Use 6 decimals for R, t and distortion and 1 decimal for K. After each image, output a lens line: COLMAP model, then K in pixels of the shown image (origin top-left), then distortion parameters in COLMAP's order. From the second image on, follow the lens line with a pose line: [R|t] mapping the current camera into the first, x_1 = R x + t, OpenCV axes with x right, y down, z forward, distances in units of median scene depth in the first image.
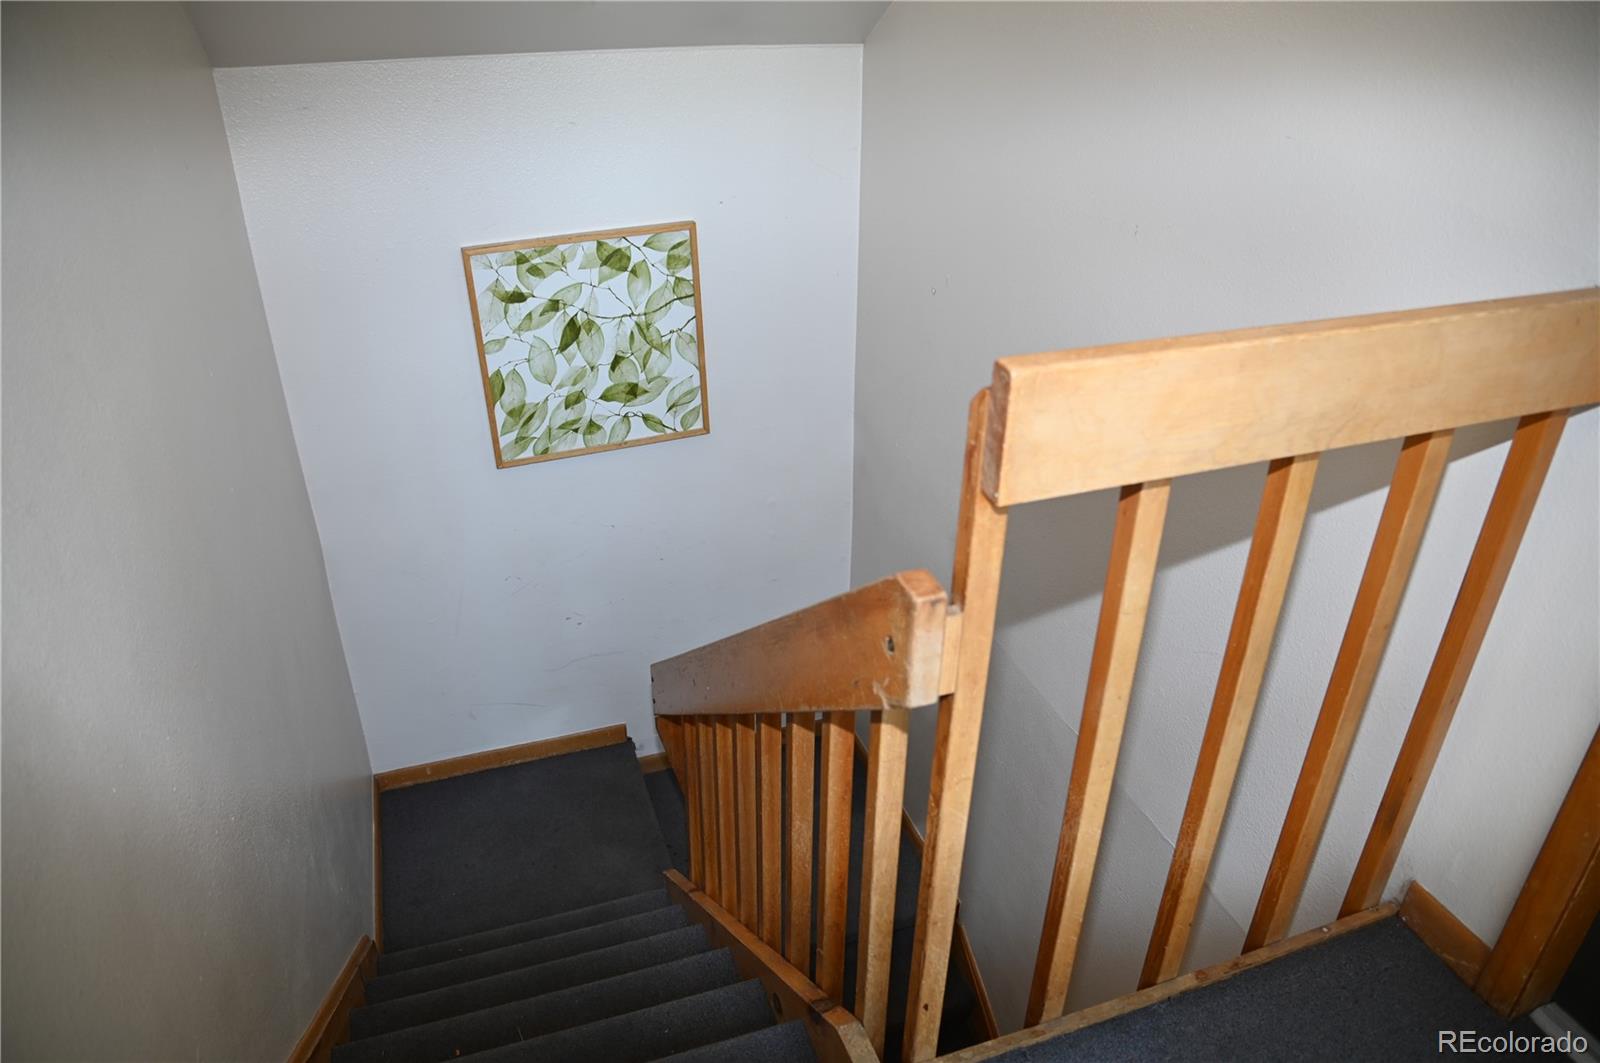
lens RADIAL K [[1124.5, 0, 807.0], [0, 1124.5, 542.7], [0, 0, 1]] dist [-0.104813, 0.058109]
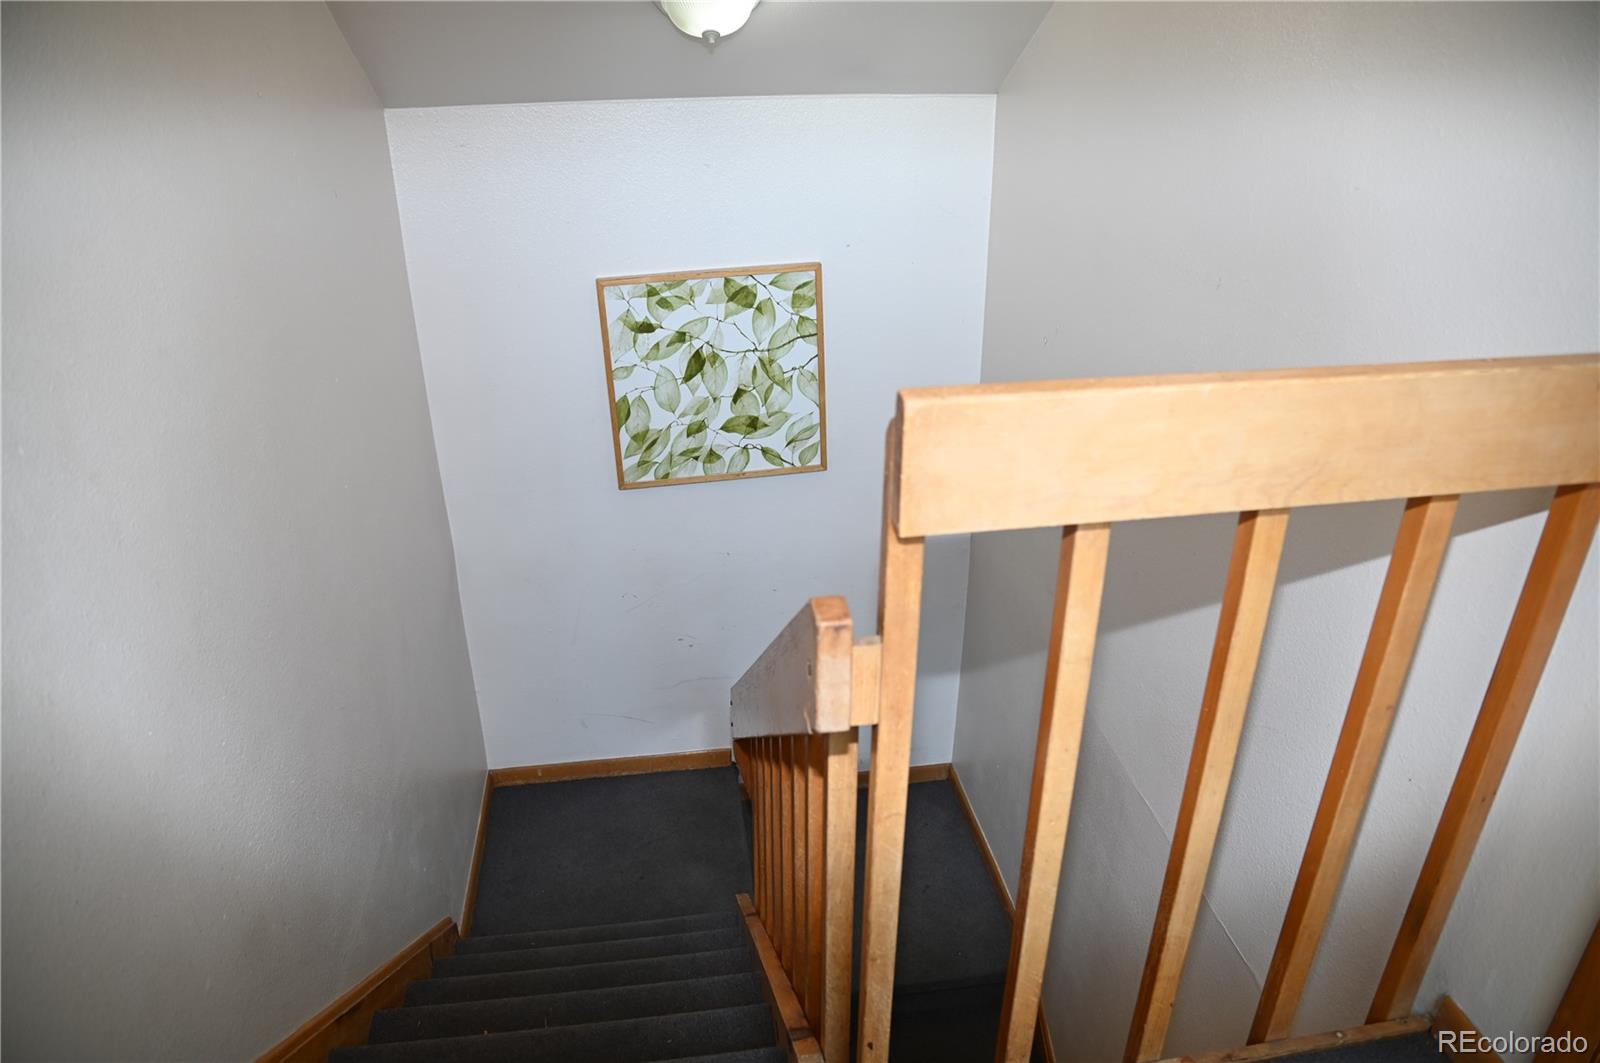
lens RADIAL K [[1124.5, 0, 826.1], [0, 1124.5, 545.5], [0, 0, 1]] dist [-0.104813, 0.058109]
pose [[0.981202, 0.075810, -0.177468, 0.202042], [-0.082998, 0.995989, -0.033424, 0.010044], [0.174223, 0.047525, 0.983559, 0.000113]]
